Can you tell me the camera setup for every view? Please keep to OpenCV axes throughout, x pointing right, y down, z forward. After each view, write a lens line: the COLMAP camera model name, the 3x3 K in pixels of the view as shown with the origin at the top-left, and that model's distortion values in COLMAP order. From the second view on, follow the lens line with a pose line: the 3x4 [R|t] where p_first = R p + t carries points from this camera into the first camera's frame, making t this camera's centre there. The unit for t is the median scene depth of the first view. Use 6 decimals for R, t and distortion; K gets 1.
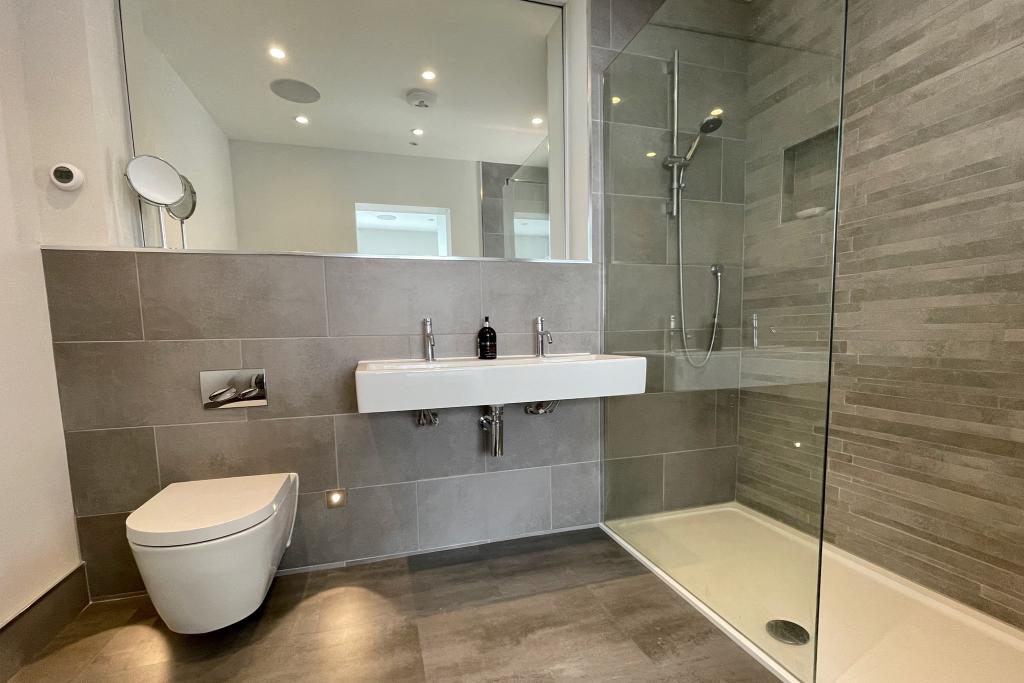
lens RADIAL K [[465.7, 0, 513.0], [0, 465.7, 378.3], [0, 0, 1]] dist [0.000934, 0.001202]
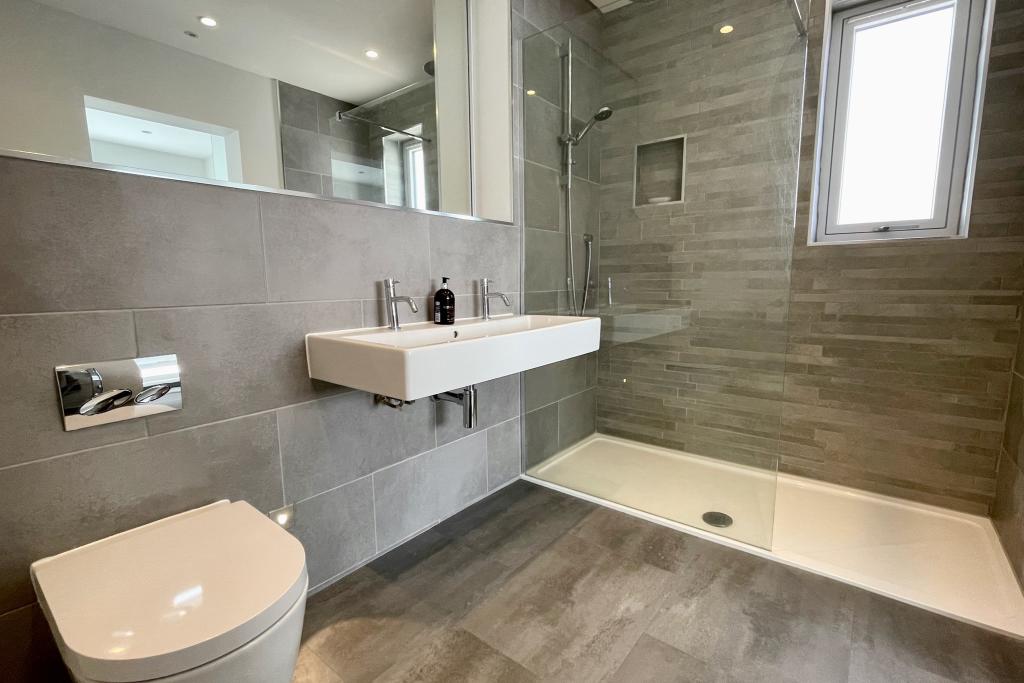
lens RADIAL K [[465.7, 0, 512.0], [0, 465.7, 341.5], [0, 0, 1]] dist [0.002994, 0.000398]
pose [[0.820873, -0.062180, 0.567715, -0.487924], [0.046952, 0.998038, 0.041424, -0.040578], [-0.569177, -0.007348, 0.822182, 0.180689]]
